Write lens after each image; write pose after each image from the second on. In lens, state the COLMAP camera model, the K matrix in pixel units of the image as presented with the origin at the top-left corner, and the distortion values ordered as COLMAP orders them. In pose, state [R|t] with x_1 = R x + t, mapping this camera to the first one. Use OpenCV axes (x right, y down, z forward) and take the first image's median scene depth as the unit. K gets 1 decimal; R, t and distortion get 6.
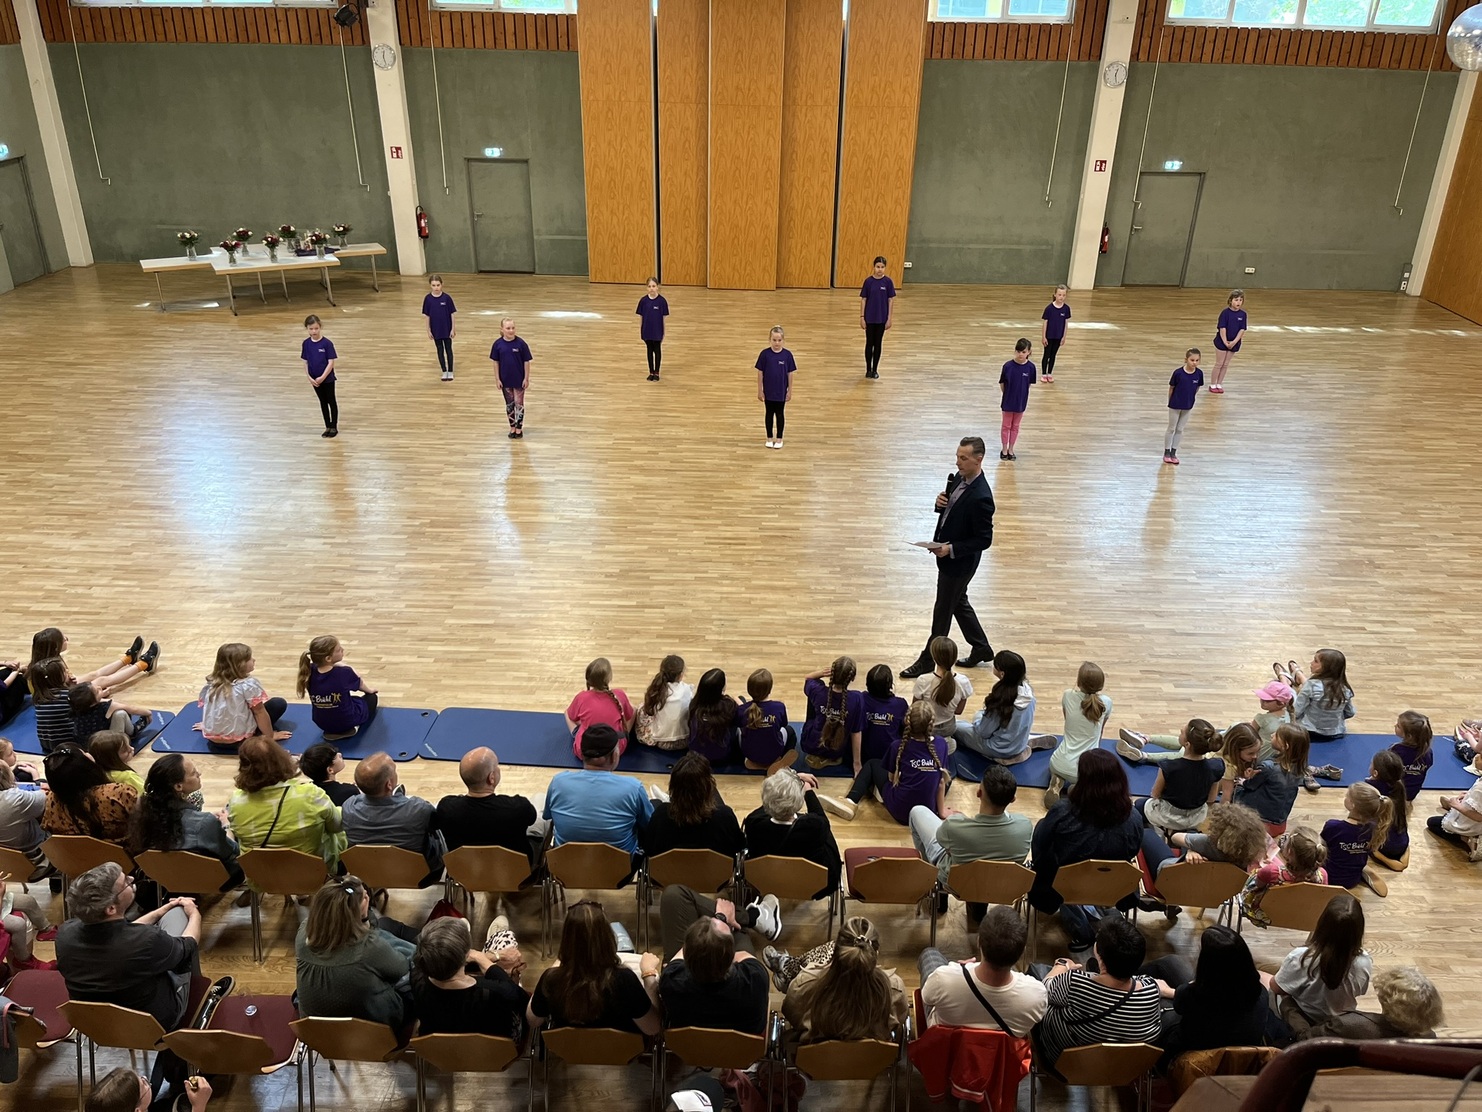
lens RADIAL K [[1122.6, 0, 753.3], [0, 1122.6, 560.0], [0, 0, 1]] dist [0.031060, -0.038279]
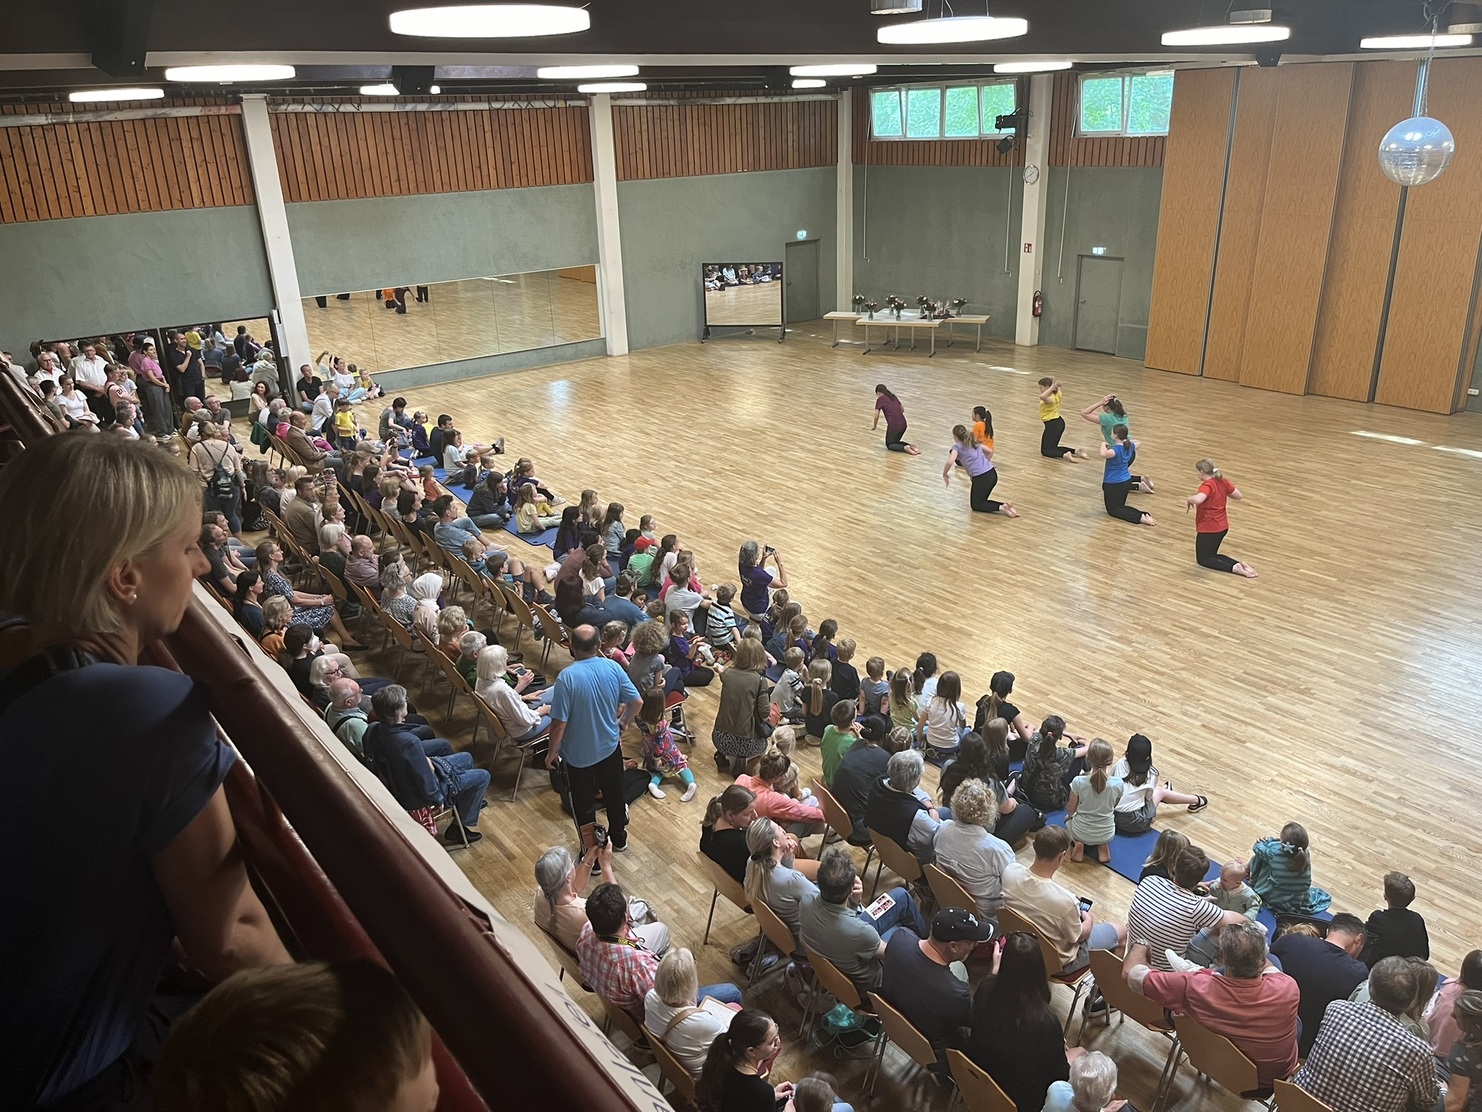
lens RADIAL K [[1122.6, 0, 740.6], [0, 1122.6, 561.5], [0, 0, 1]] dist [0.031060, -0.038279]
pose [[0.624662, 0.246972, -0.740812, 0.501282], [-0.316420, 0.947352, 0.049019, 0.008354], [0.713916, 0.203787, 0.669922, 0.005165]]
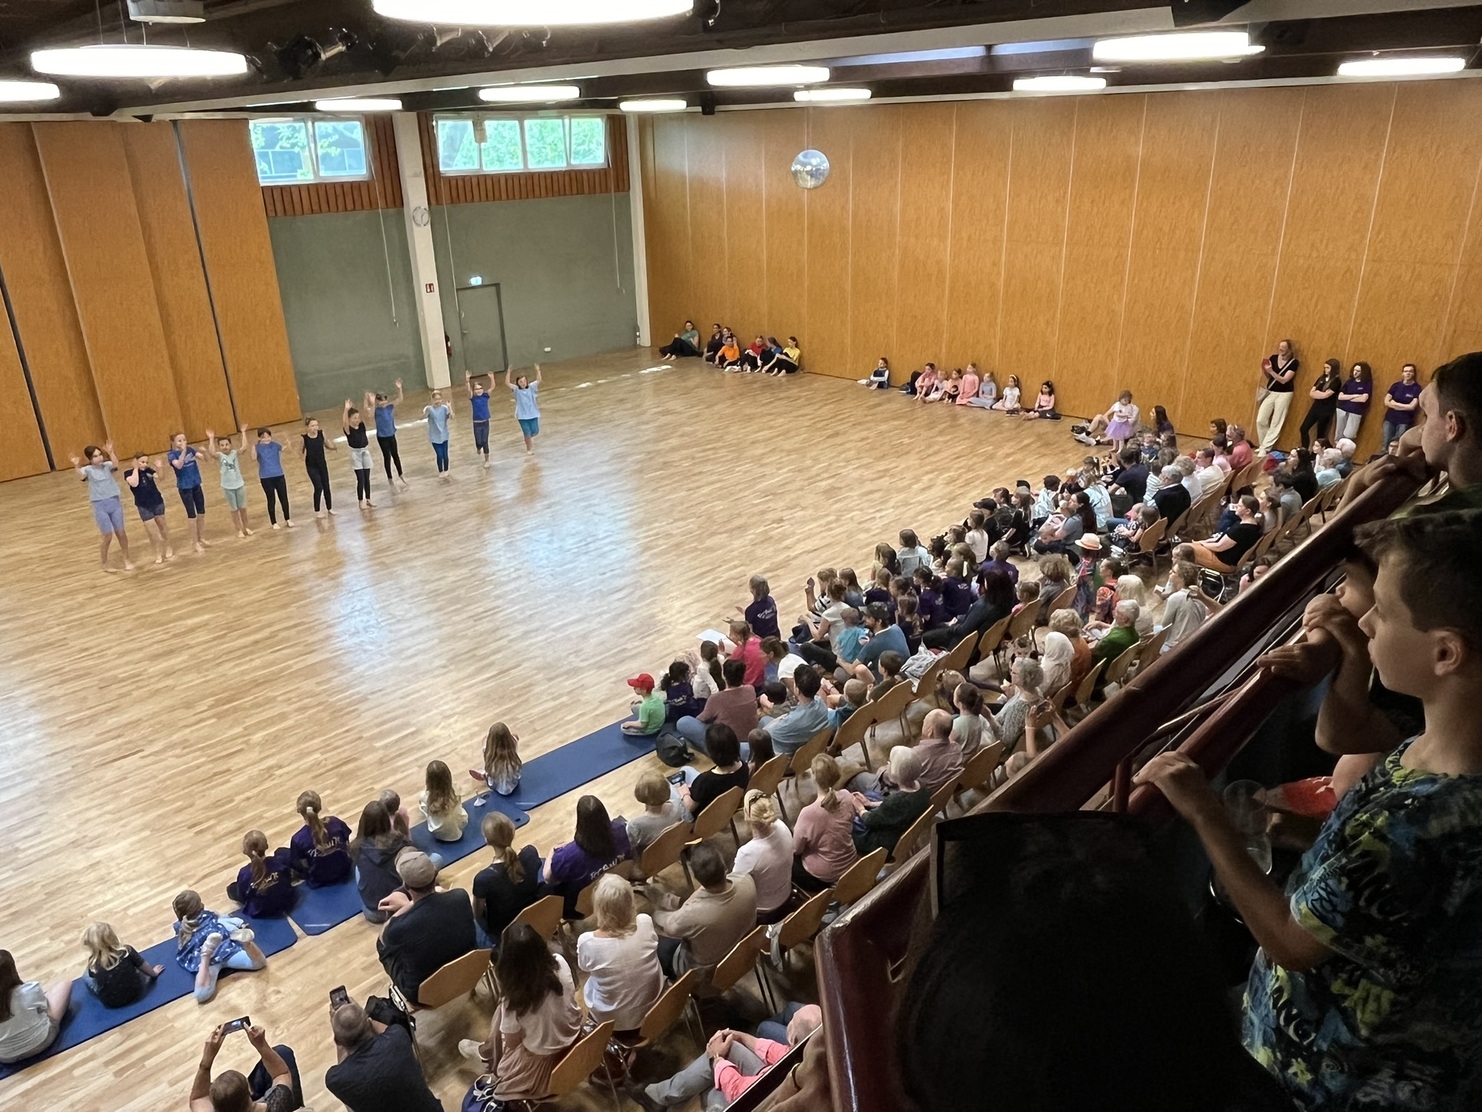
lens RADIAL K [[1054.8, 0, 744.1], [0, 1054.8, 558.6], [0, 0, 1]] dist [-0.019129, -0.001543]
pose [[0.675093, -0.306479, 0.671059, -0.315693], [0.371433, 0.927125, 0.049761, -0.009788], [-0.637407, 0.215660, 0.739732, 0.007928]]
